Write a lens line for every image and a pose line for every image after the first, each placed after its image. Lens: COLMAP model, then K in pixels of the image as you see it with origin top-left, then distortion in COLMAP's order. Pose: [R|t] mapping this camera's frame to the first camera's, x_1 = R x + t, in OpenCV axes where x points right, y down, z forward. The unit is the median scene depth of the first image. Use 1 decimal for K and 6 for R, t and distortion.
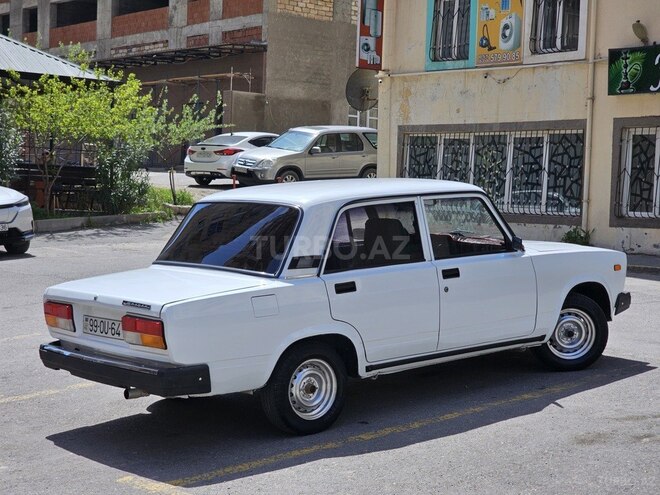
lens RADIAL K [[1230.6, 0, 338.9], [0, 1230.6, 246.9], [0, 0, 1]] dist [-0.024160, 0.324116]
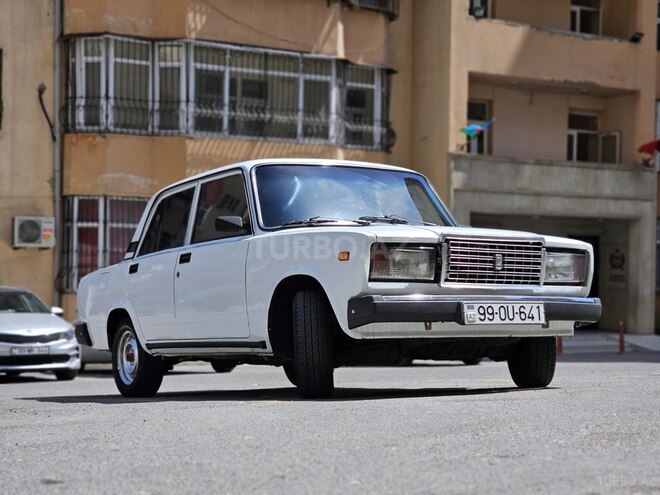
lens RADIAL K [[1230.6, 0, 338.9], [0, 1230.6, 246.9], [0, 0, 1]] dist [-0.024160, 0.324116]
pose [[-0.138815, -0.045952, -0.989252, 1.013072], [-0.052522, 0.997859, -0.038981, 0.043759], [0.988925, 0.046547, -0.140931, 1.255604]]
